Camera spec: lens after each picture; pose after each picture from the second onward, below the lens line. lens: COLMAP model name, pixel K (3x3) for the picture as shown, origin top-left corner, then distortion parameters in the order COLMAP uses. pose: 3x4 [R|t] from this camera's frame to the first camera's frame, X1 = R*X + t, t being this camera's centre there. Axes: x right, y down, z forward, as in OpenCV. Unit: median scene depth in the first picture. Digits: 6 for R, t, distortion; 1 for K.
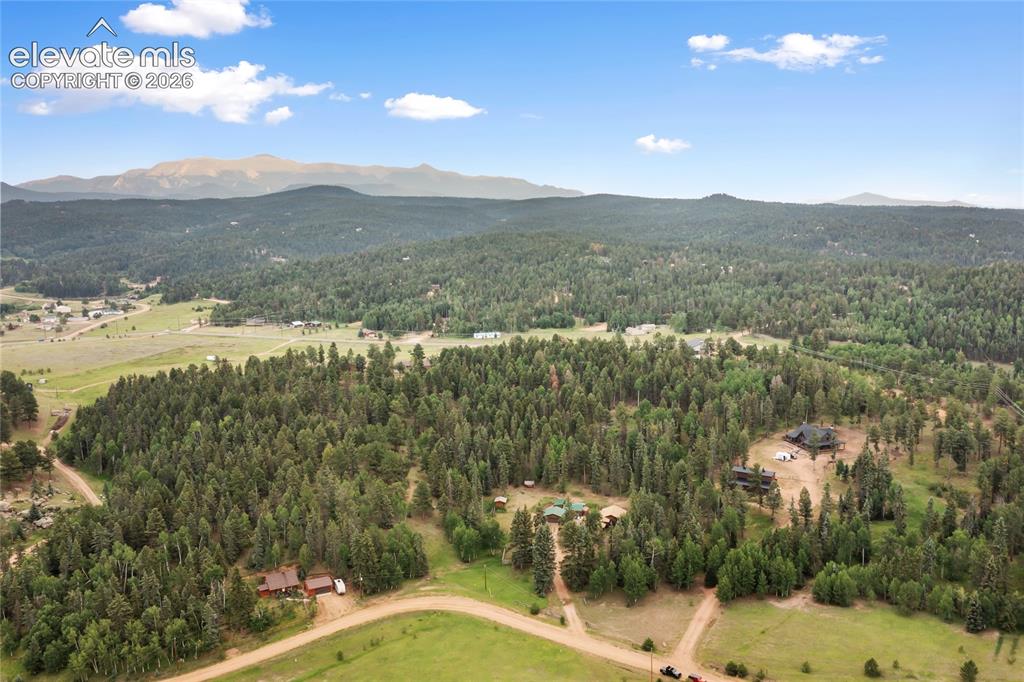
lens RADIAL K [[829.6, 0, 512.0], [0, 829.6, 341.0], [0, 0, 1]] dist [-0.019228, 0.001328]
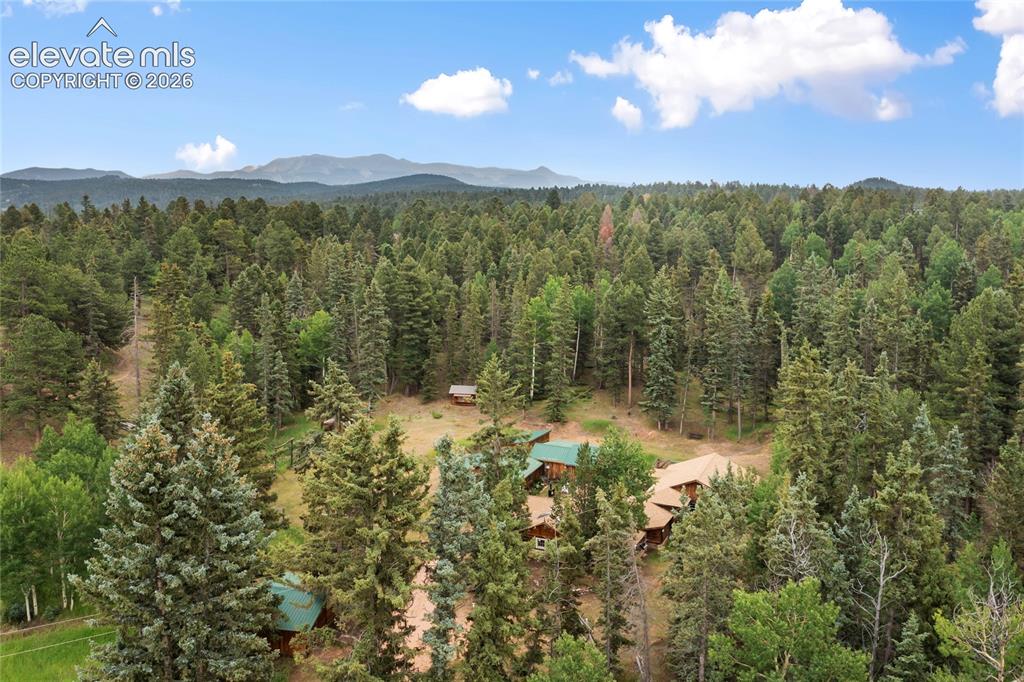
lens RADIAL K [[829.6, 0, 512.0], [0, 829.6, 341.0], [0, 0, 1]] dist [-0.019228, 0.001328]
pose [[0.988147, 0.046966, -0.146147, 0.088935], [-0.051746, 0.998237, -0.029076, 0.160098], [0.144523, 0.036294, 0.988836, 0.669257]]
